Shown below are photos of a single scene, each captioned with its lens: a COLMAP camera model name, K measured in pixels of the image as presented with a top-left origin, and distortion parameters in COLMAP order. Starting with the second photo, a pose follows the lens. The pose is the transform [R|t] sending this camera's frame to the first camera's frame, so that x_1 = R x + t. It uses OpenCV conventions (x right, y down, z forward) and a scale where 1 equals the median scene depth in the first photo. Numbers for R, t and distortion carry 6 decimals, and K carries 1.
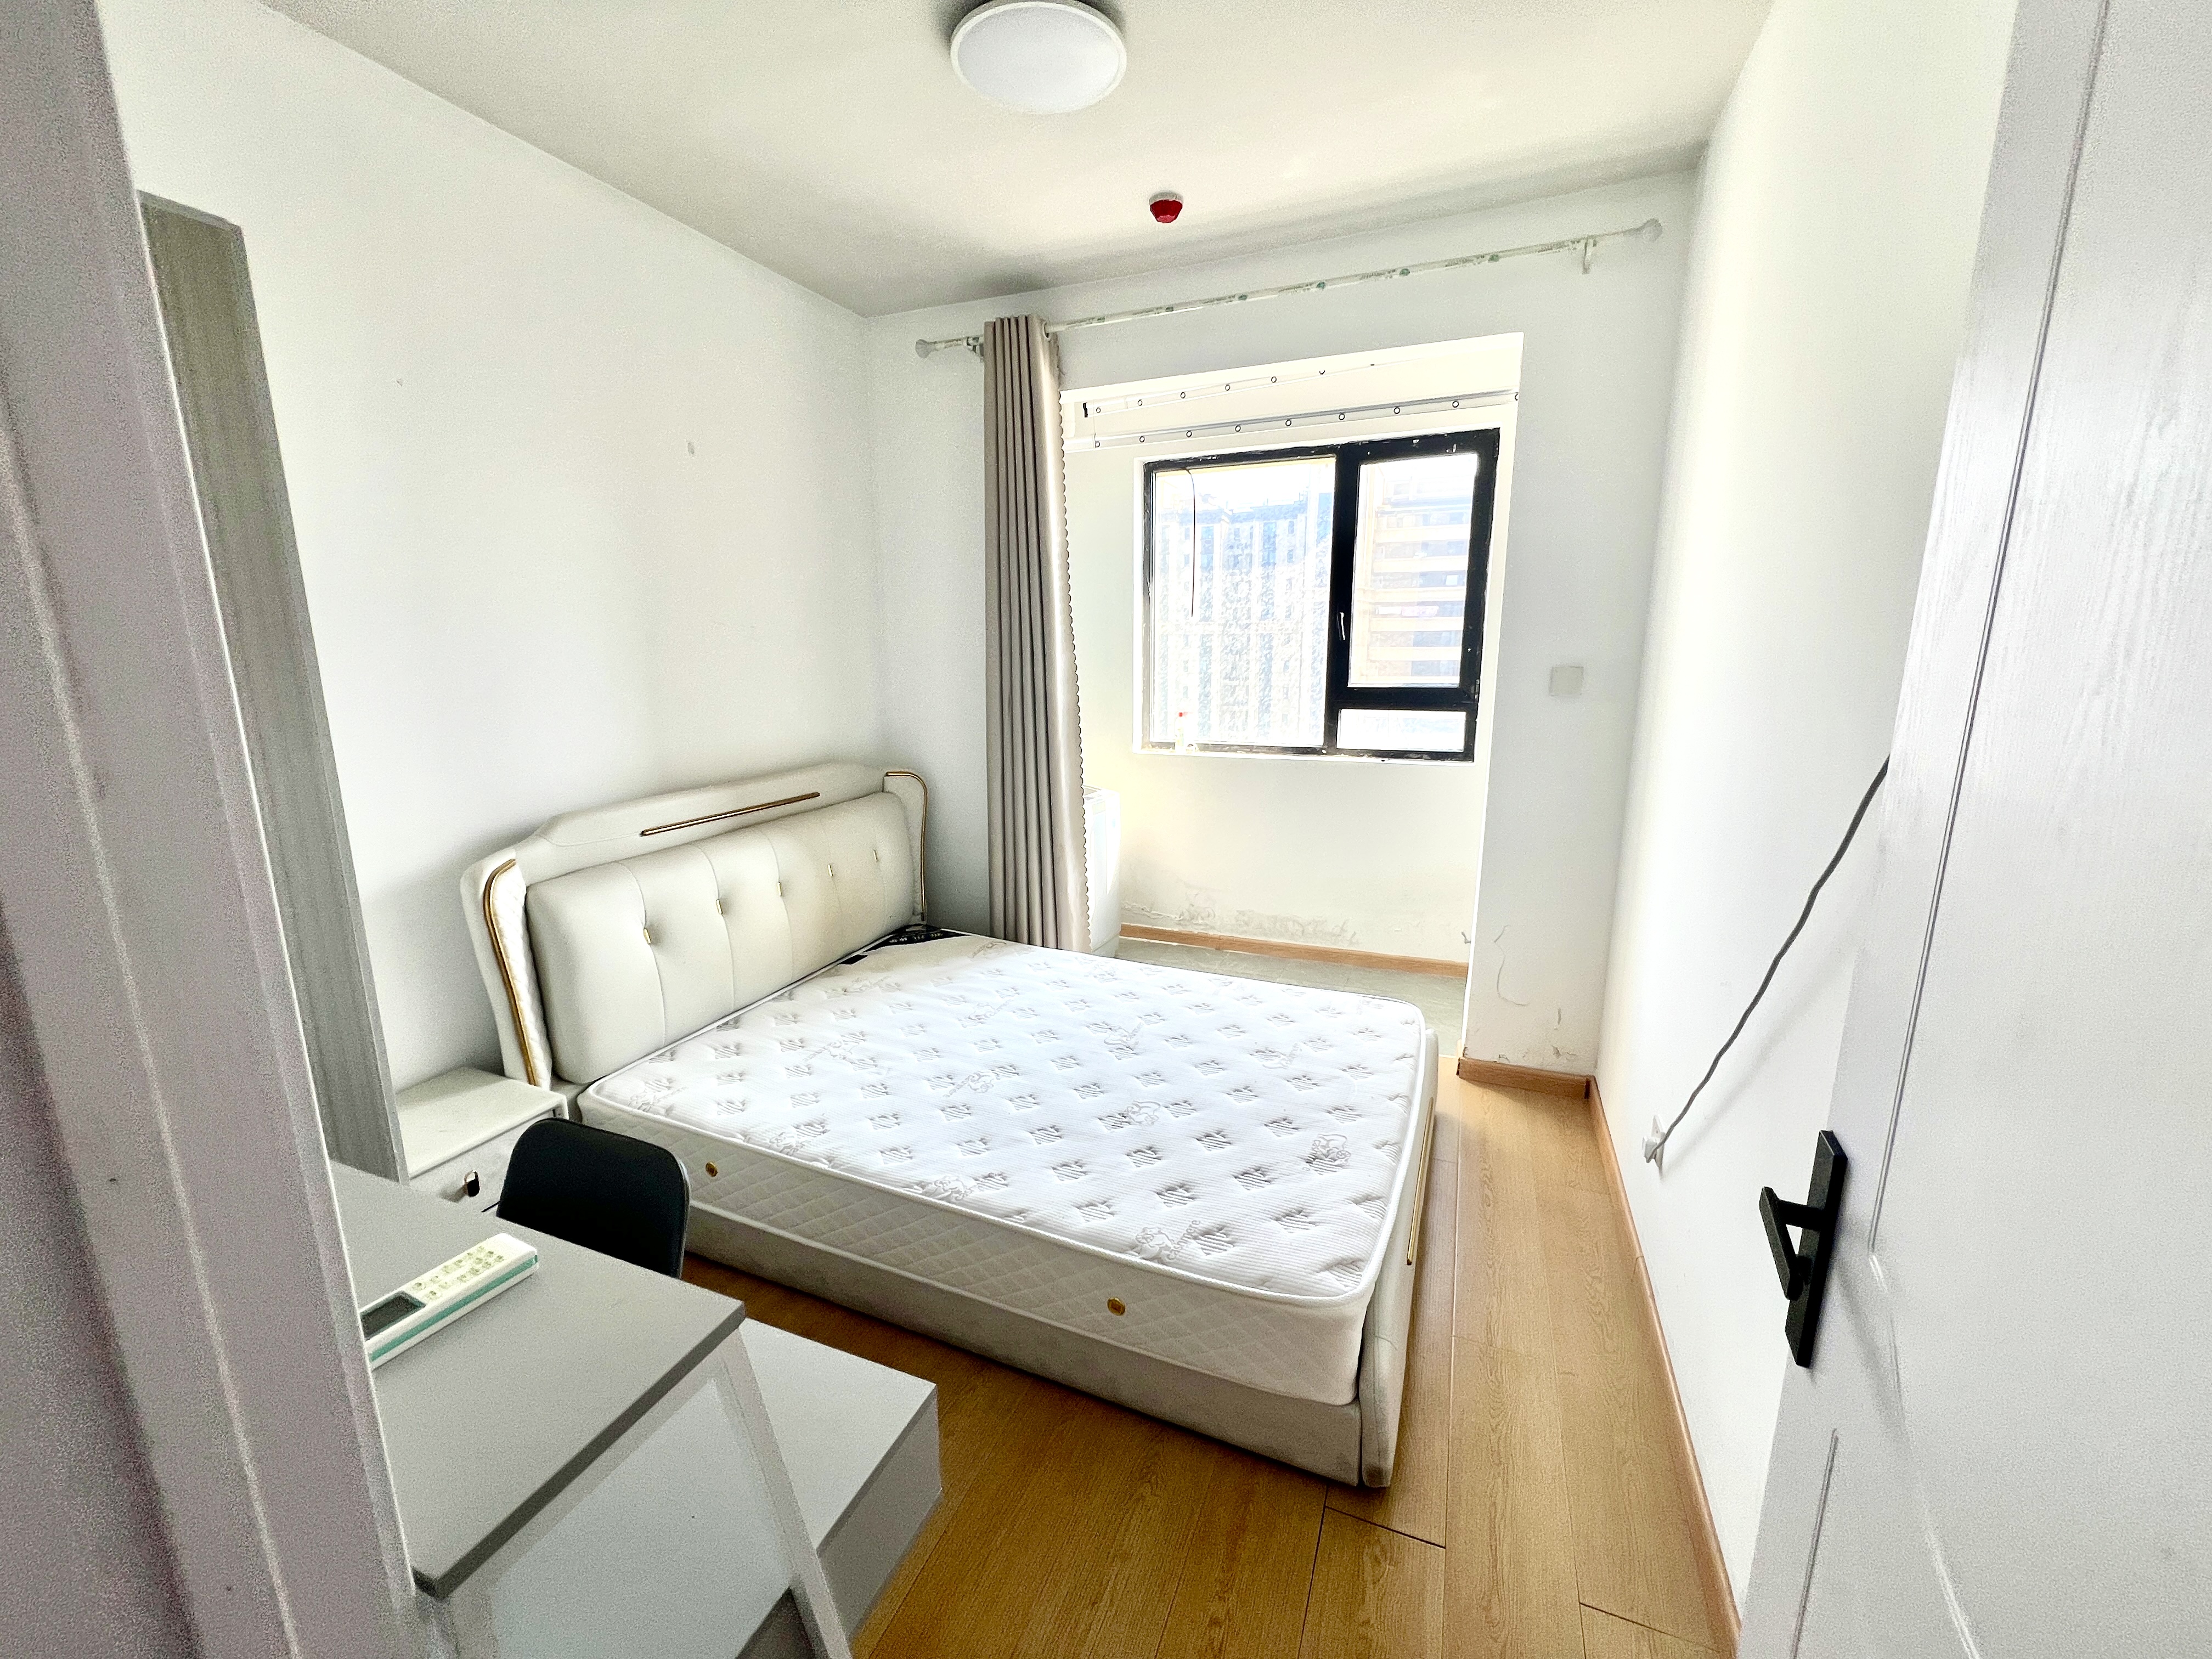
lens RADIAL K [[878.2, 0, 1105.9], [0, 878.2, 829.4], [0, 0, 1]] dist [-0.000517, -0.000080]
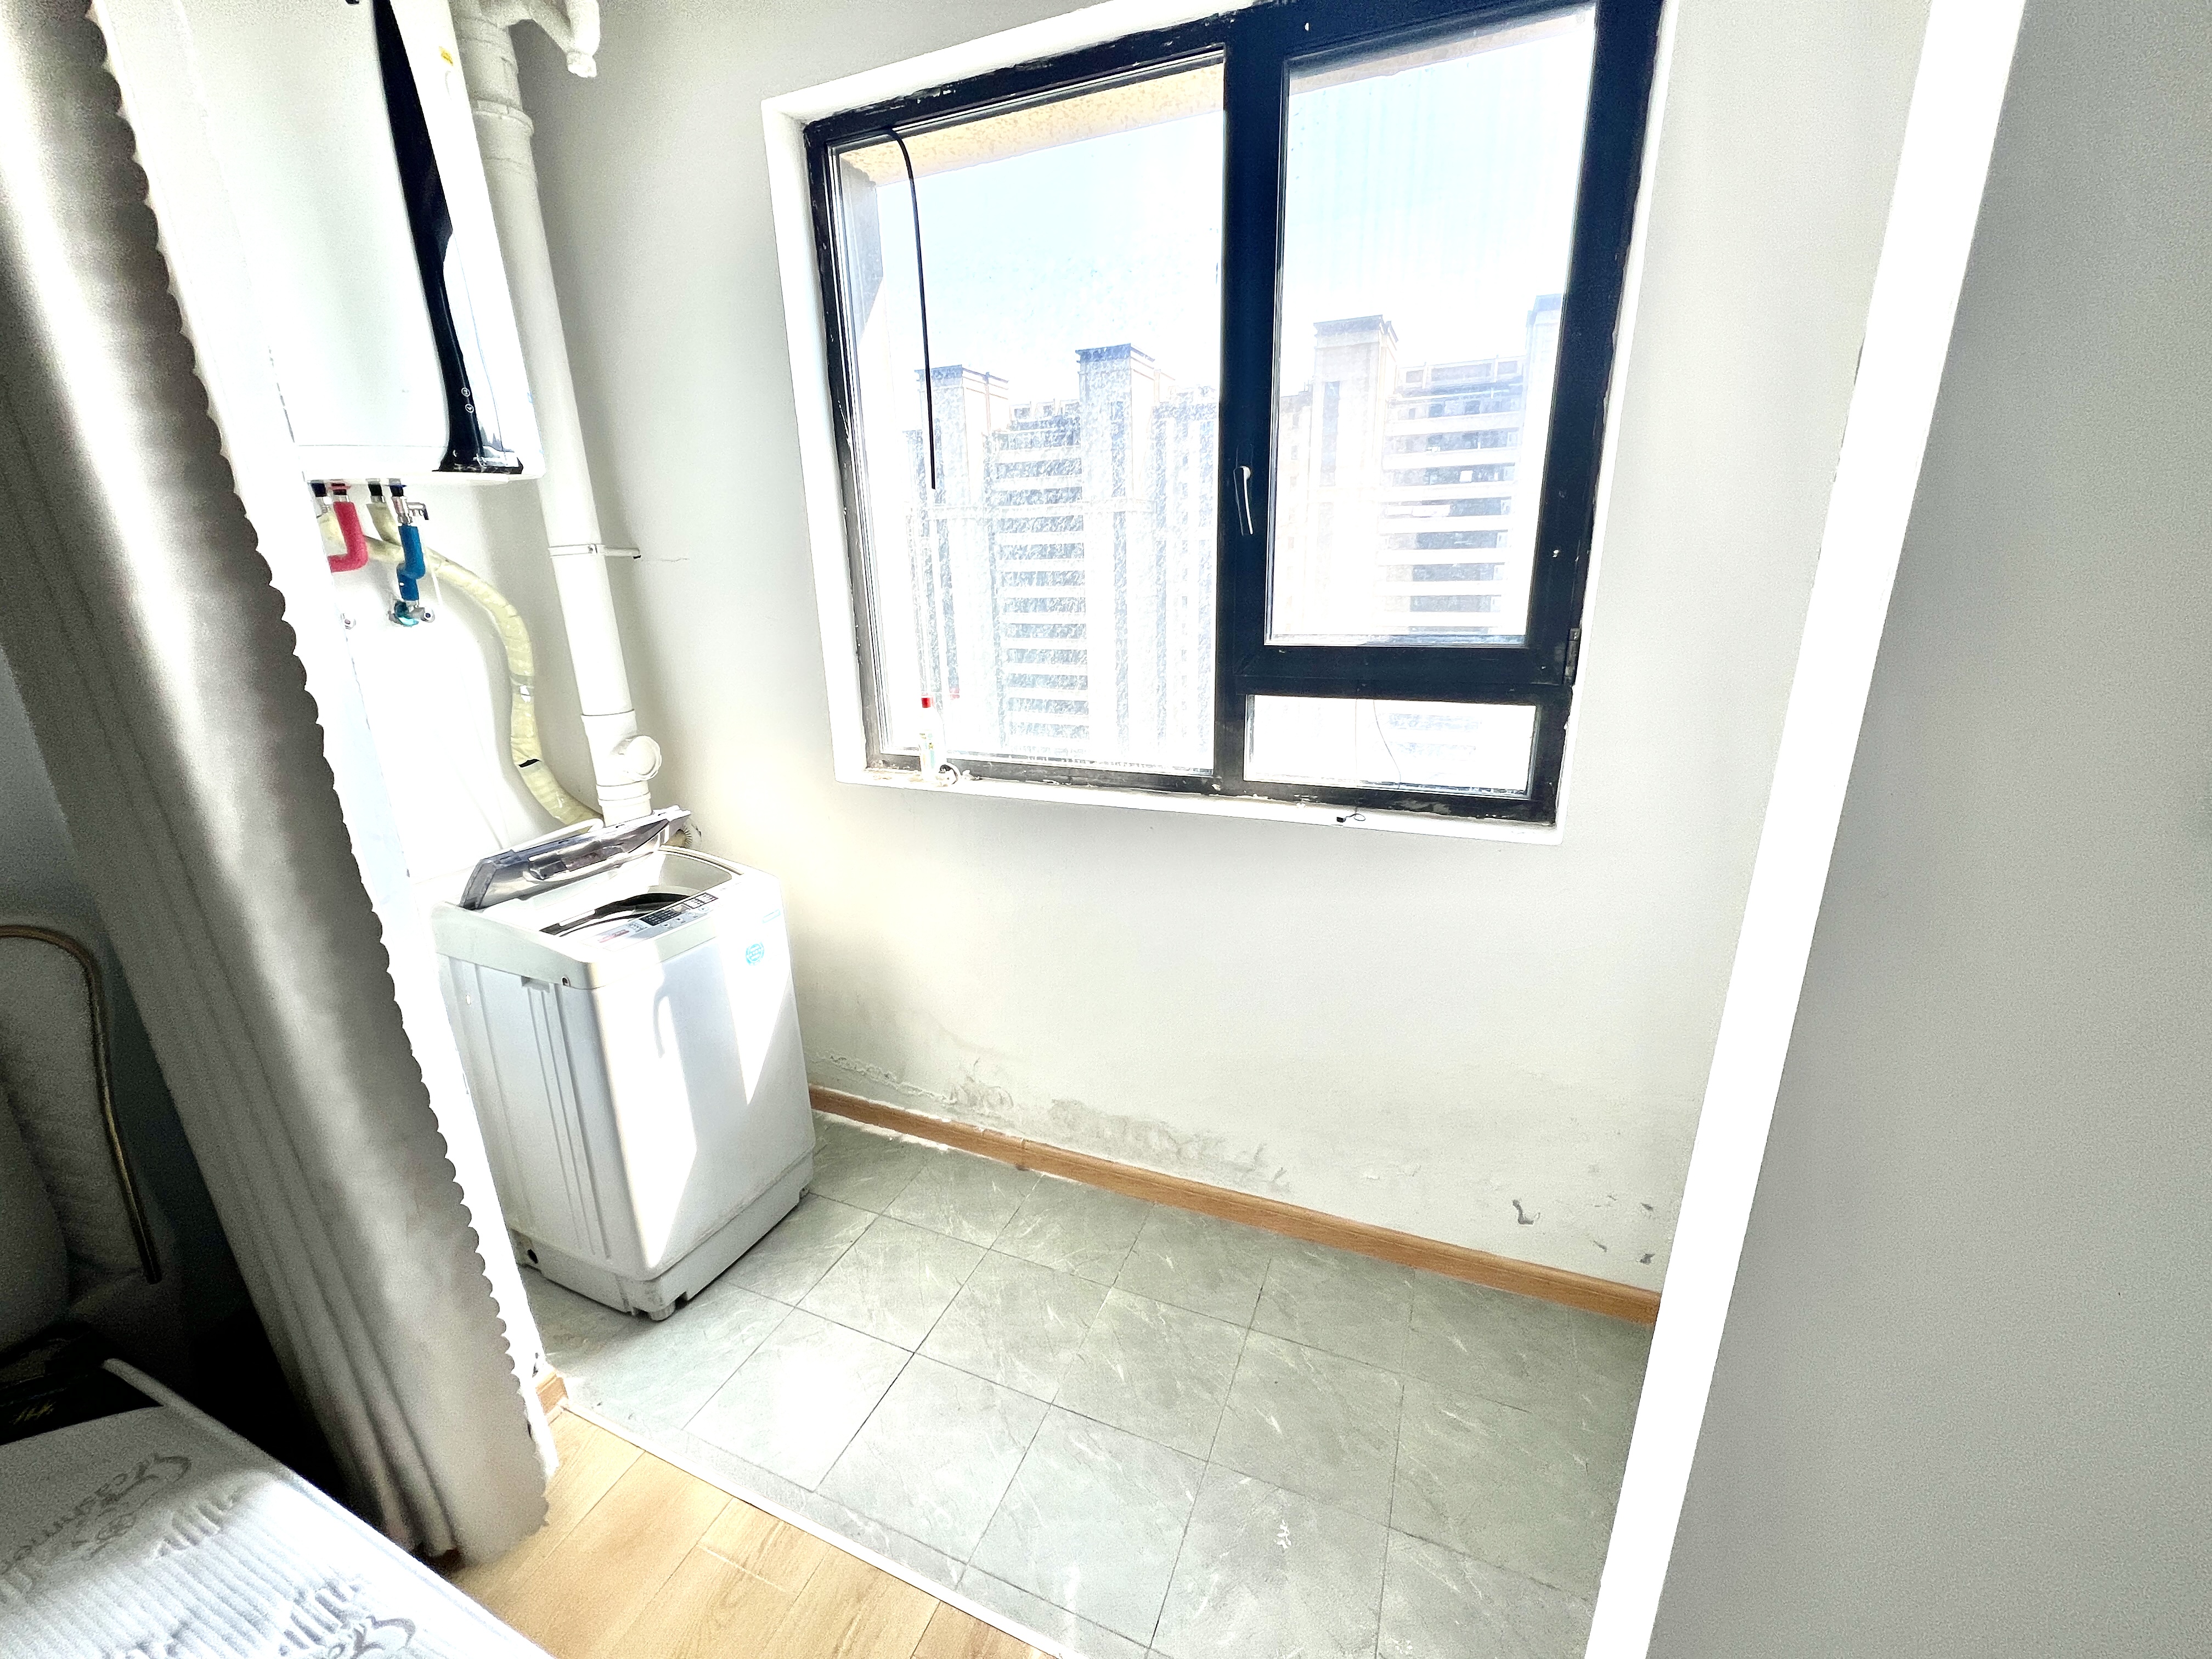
lens RADIAL K [[878.2, 0, 1104.9], [0, 878.2, 830.6], [0, 0, 1]] dist [-0.000517, -0.000080]
pose [[0.999827, -0.016690, -0.008181, 0.194213], [0.017416, 0.994981, 0.098538, -0.112449], [0.006496, -0.098664, 0.995100, 0.543831]]
